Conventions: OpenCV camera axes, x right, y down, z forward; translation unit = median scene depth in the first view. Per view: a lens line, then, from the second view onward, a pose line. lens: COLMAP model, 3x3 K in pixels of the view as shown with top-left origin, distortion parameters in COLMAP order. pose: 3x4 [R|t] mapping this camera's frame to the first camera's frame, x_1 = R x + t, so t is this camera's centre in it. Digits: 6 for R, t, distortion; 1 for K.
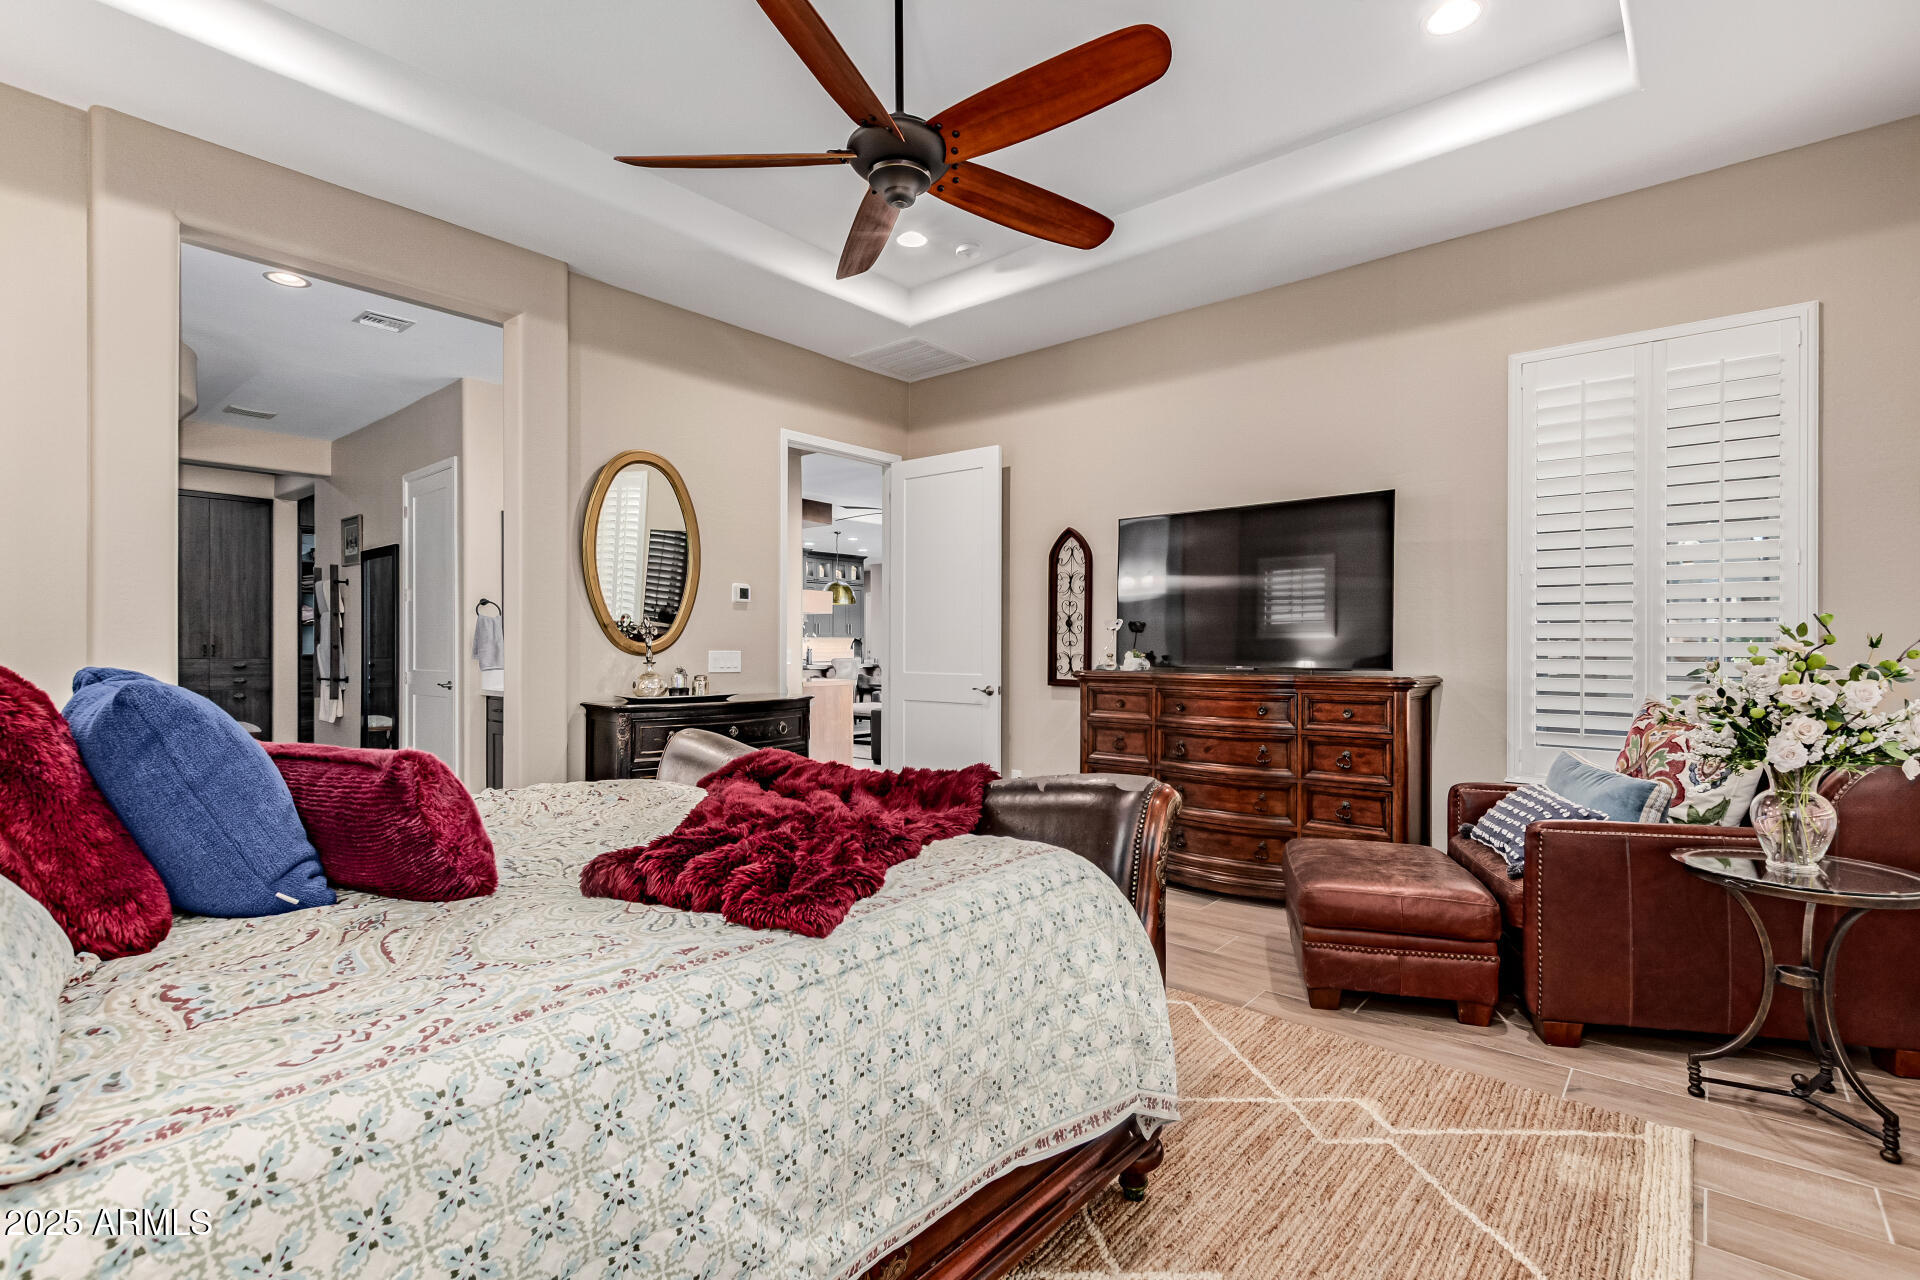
lens RADIAL K [[883.0, 0, 954.6], [0, 883.0, 642.5], [0, 0, 1]] dist [0.002227, 0.000250]
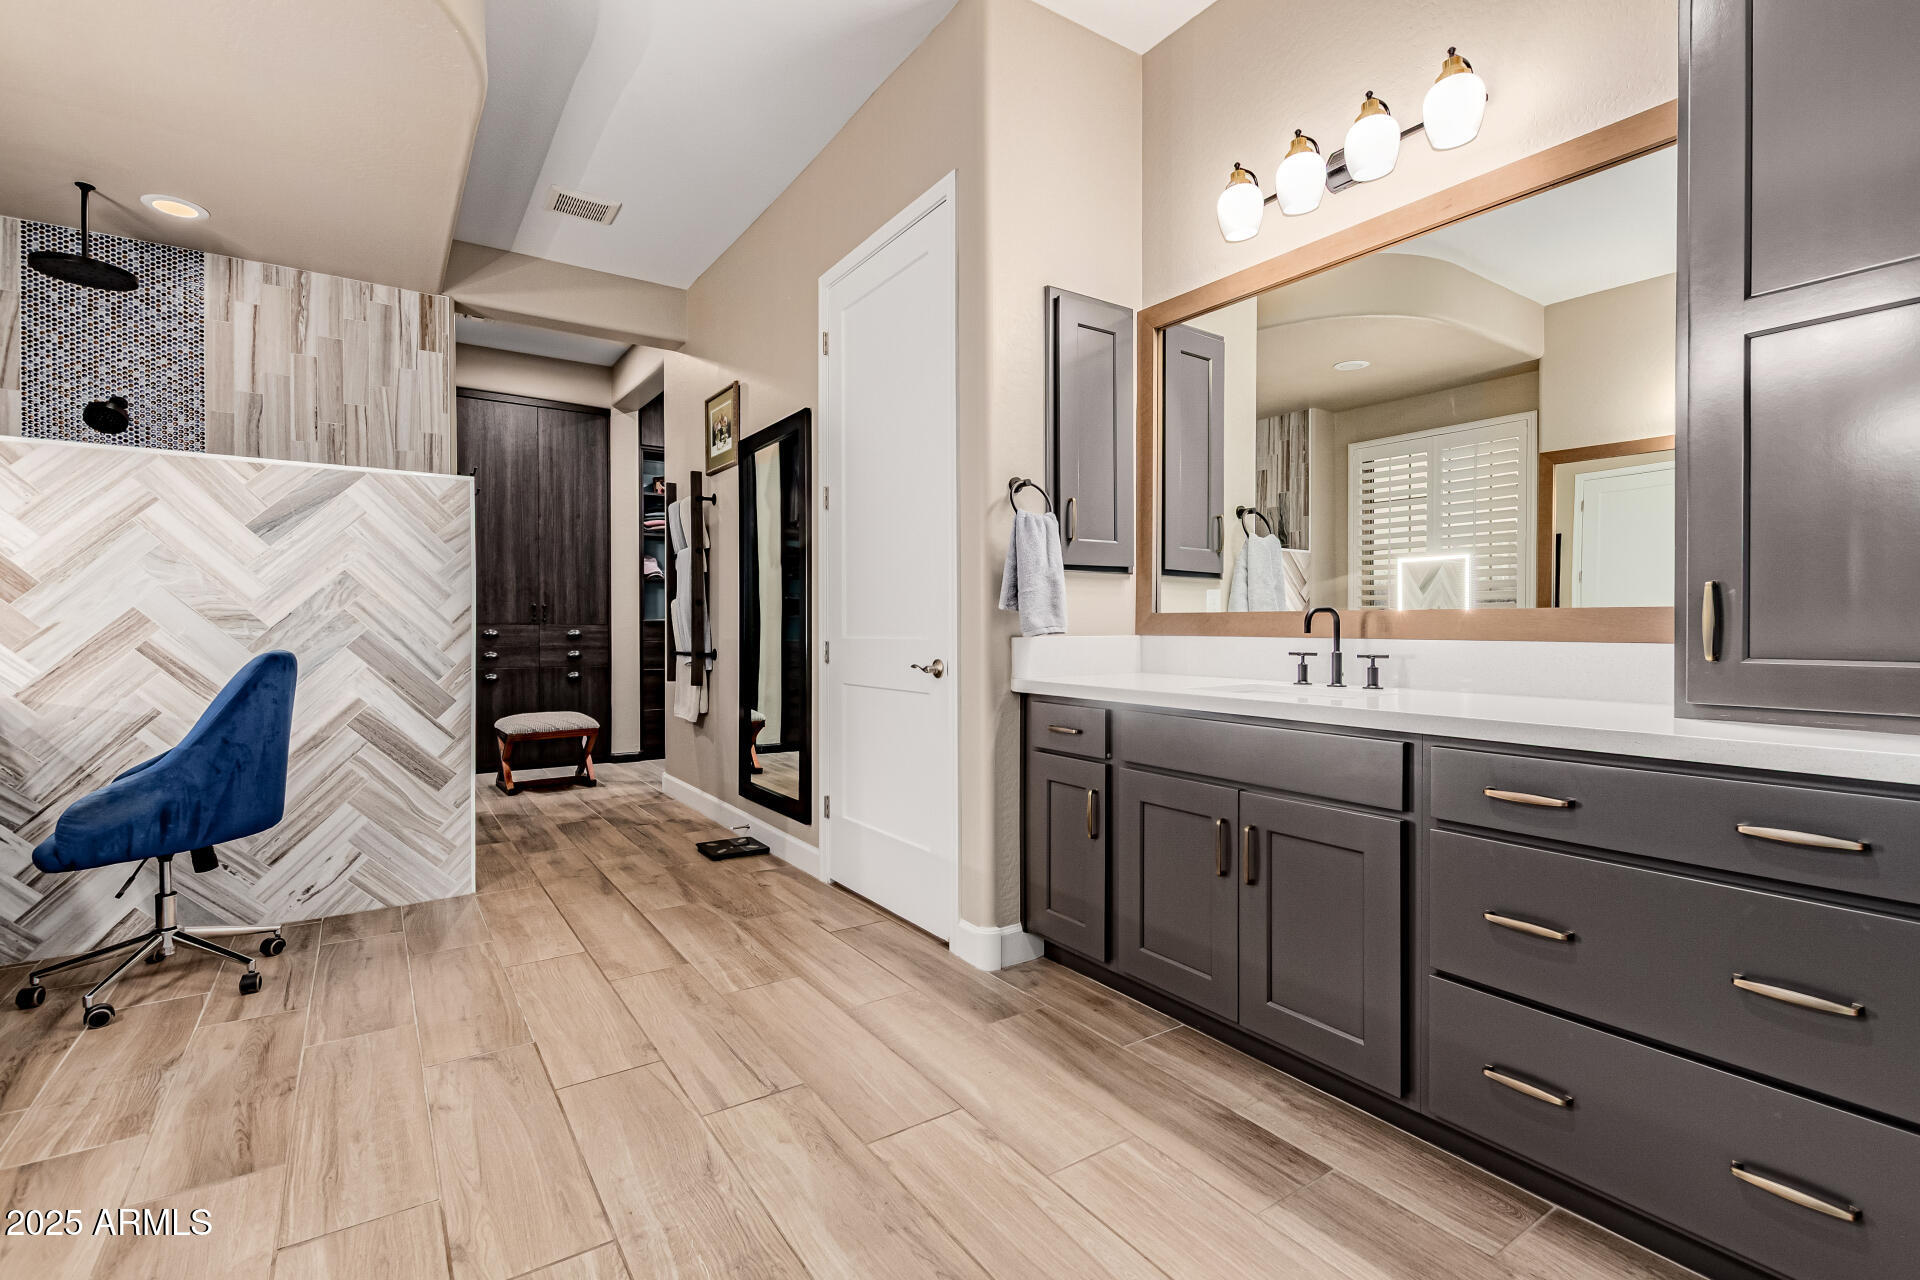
lens RADIAL K [[883.0, 0, 968.1], [0, 883.0, 638.7], [0, 0, 1]] dist [0.002227, 0.000250]
pose [[0.963738, 0.002764, -0.266836, -0.307257], [0.002562, 0.999804, 0.019610, 0.016432], [0.266838, -0.019582, 0.963542, 0.392966]]
